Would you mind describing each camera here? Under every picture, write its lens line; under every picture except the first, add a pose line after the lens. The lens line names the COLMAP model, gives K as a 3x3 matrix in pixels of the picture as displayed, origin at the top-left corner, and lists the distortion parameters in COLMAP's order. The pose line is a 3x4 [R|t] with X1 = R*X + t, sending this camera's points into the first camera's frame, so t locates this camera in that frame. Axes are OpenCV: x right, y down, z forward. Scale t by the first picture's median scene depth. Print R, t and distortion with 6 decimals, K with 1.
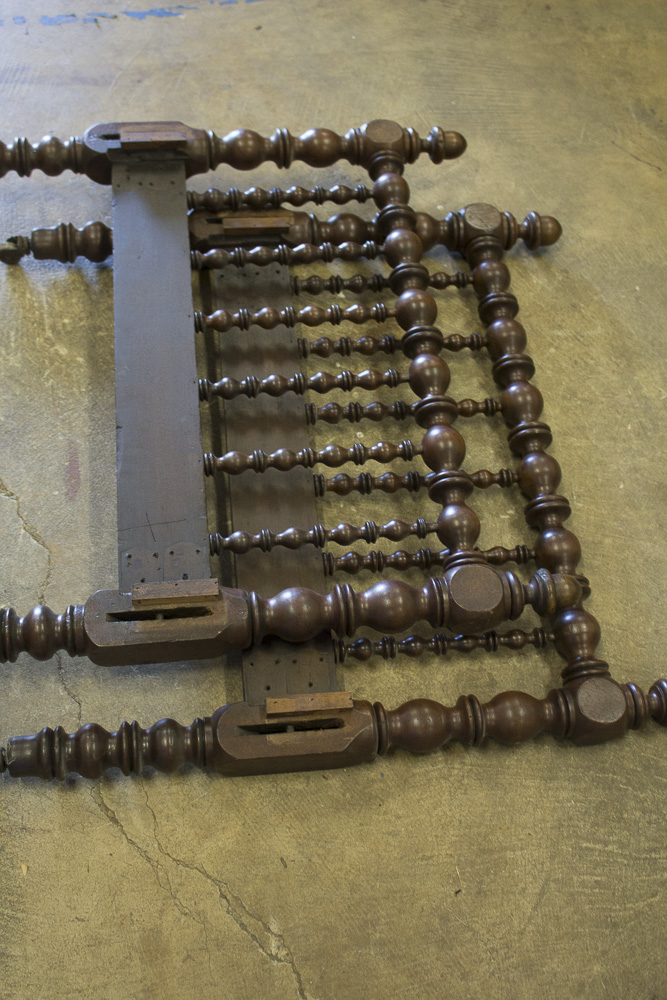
lens RADIAL K [[1107.0, 0, 317.5], [0, 1107.0, 489.7], [0, 0, 1]] dist [-0.084538, 0.000000]
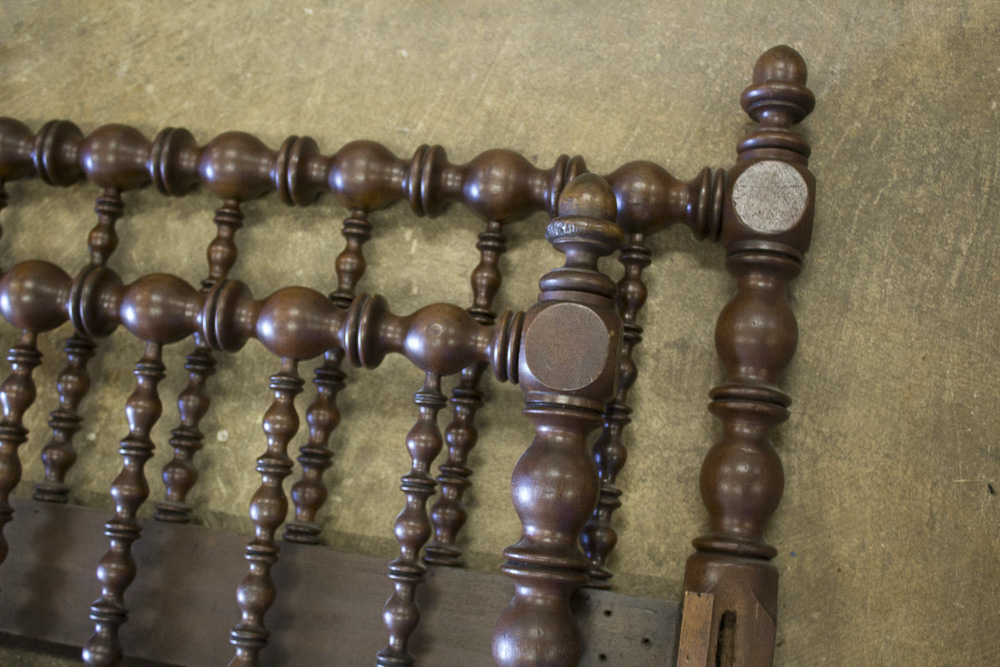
lens RADIAL K [[1112.7, 0, 516.2], [0, 1112.7, 343.0], [0, 0, 1]] dist [-0.077604, 0.000000]
pose [[0.227102, -0.971029, 0.074343, 0.079692], [0.915963, 0.238906, 0.322389, -0.110351], [-0.330810, -0.005120, 0.943683, 0.369939]]
